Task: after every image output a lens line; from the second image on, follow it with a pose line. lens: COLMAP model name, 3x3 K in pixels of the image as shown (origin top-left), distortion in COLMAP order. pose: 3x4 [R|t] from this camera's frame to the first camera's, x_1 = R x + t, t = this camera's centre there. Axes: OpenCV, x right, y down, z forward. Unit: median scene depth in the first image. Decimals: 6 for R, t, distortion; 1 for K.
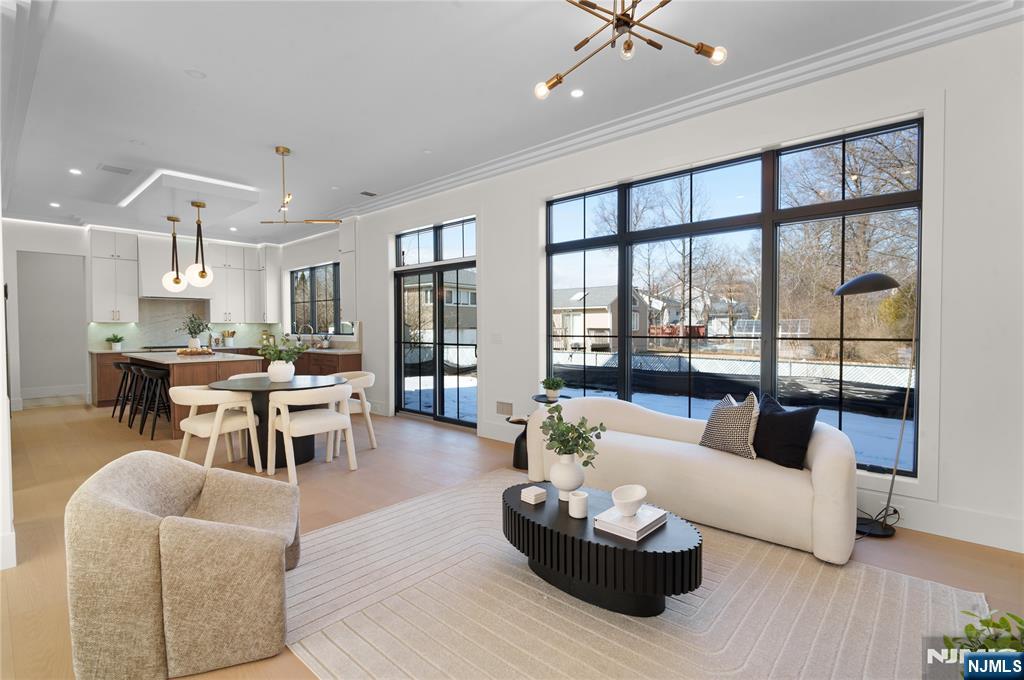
lens RADIAL K [[478.5, 0, 512.9], [0, 478.5, 338.2], [0, 0, 1]] dist [0.000160, -0.002656]
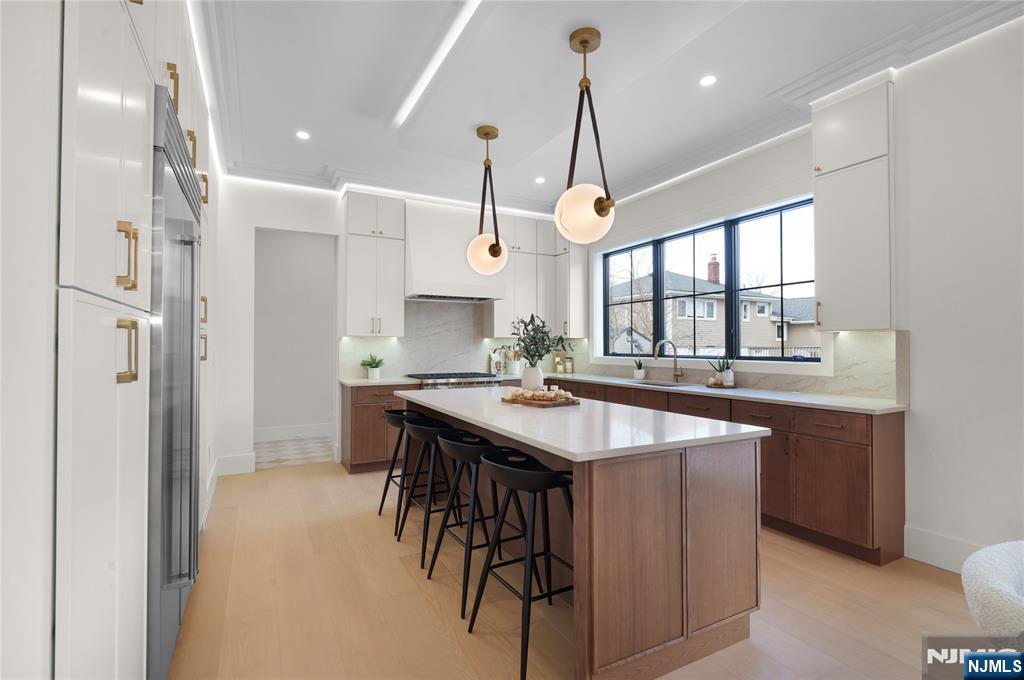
lens RADIAL K [[478.5, 0, 516.2], [0, 478.5, 336.0], [0, 0, 1]] dist [0.000160, -0.002656]
pose [[0.940468, -0.005773, -0.339834, -0.429840], [-0.008427, 0.999152, -0.040296, -0.009818], [0.339779, 0.040761, 0.939622, 0.457171]]
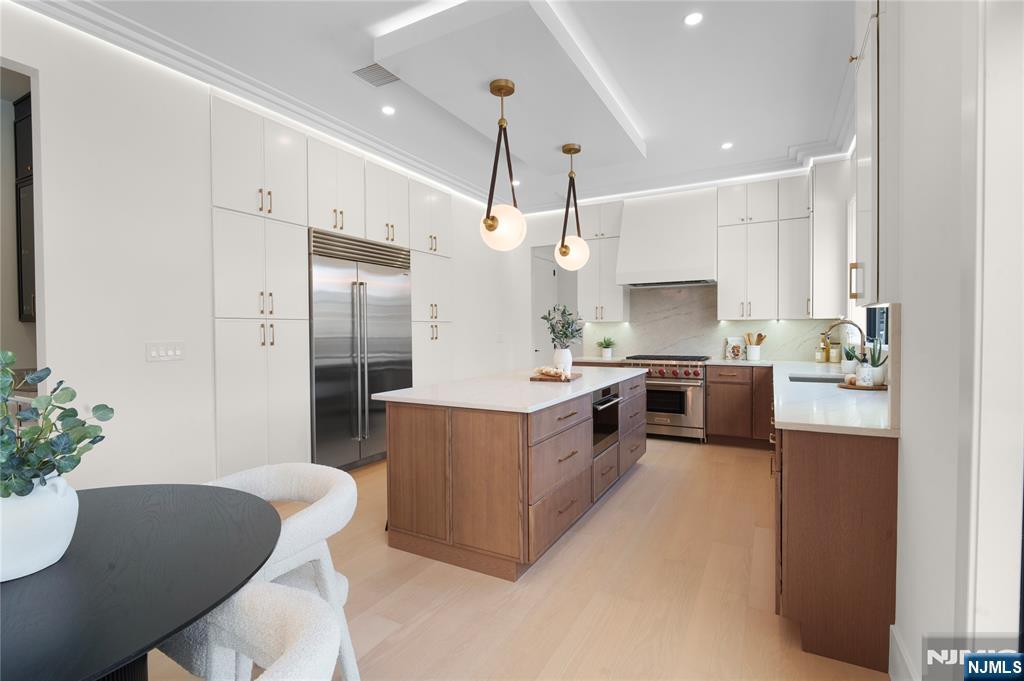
lens RADIAL K [[478.5, 0, 514.8], [0, 478.5, 338.9], [0, 0, 1]] dist [0.000160, -0.002656]
pose [[0.235201, 0.017437, -0.971790, -0.118202], [-0.013207, 0.999804, 0.014744, -0.015689], [0.971857, 0.009366, 0.235386, 0.674275]]
